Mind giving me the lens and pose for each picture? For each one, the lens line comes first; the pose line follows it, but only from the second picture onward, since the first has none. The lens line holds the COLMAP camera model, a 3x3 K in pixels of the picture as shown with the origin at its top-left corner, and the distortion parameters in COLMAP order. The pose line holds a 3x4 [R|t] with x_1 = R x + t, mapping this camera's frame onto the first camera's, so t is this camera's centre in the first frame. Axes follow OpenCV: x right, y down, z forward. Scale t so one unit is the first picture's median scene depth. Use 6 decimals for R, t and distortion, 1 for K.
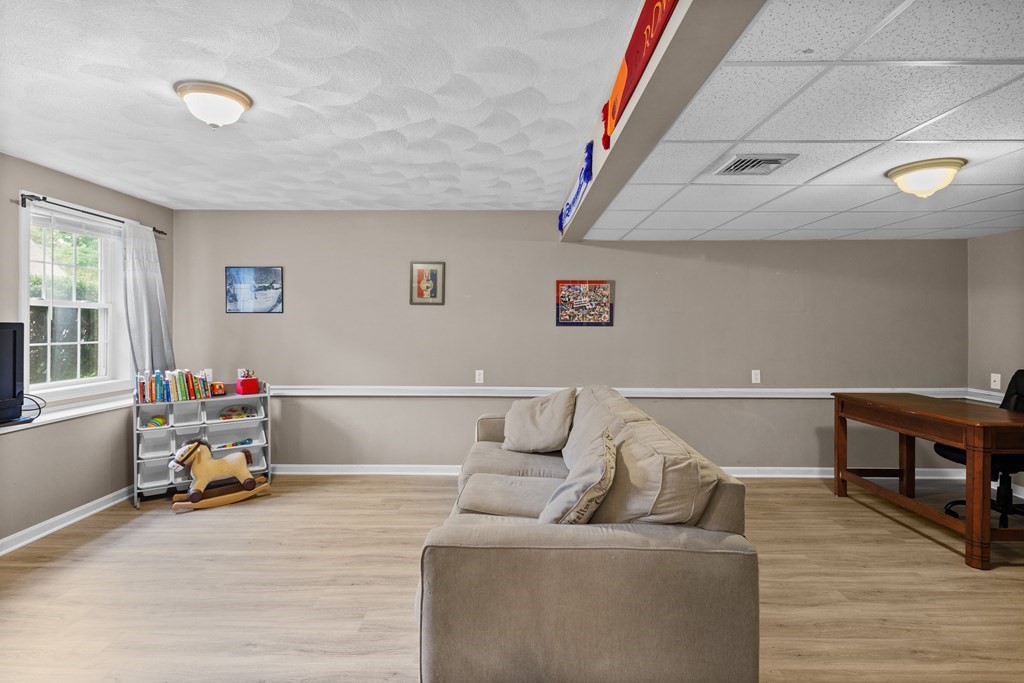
lens RADIAL K [[499.6, 0, 508.4], [0, 499.6, 332.5], [0, 0, 1]] dist [0.006225, -0.005893]
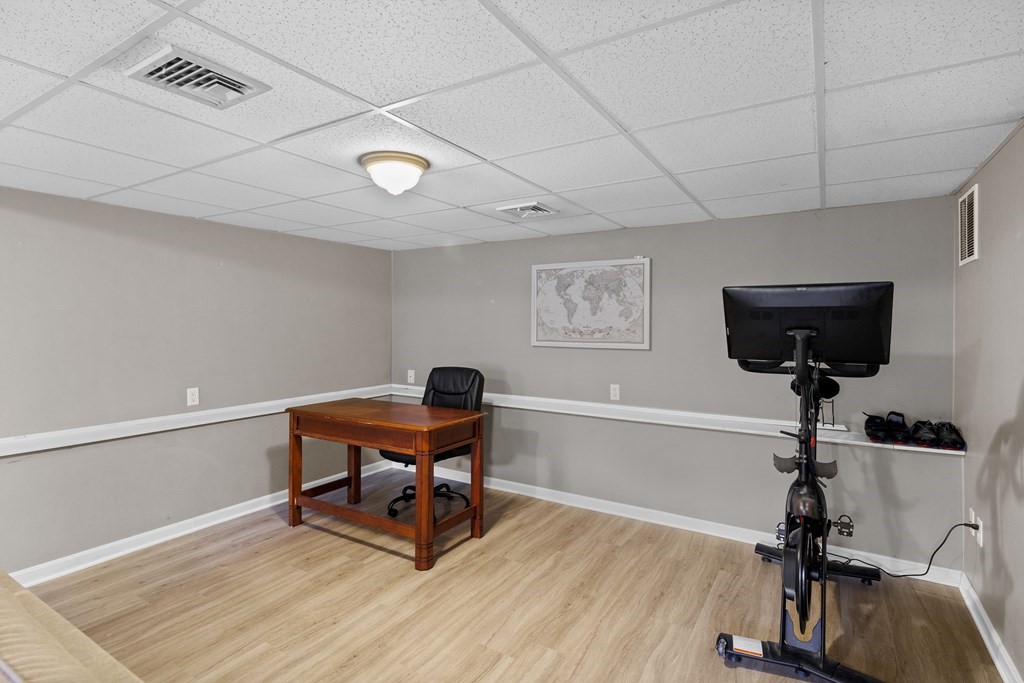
lens RADIAL K [[499.6, 0, 503.5], [0, 499.6, 319.6], [0, 0, 1]] dist [0.006225, -0.005893]
pose [[0.516943, 0.009228, 0.855970, 0.106651], [0.004830, 0.999895, -0.013696, -0.019518], [-0.856006, 0.011214, 0.516844, 0.247298]]
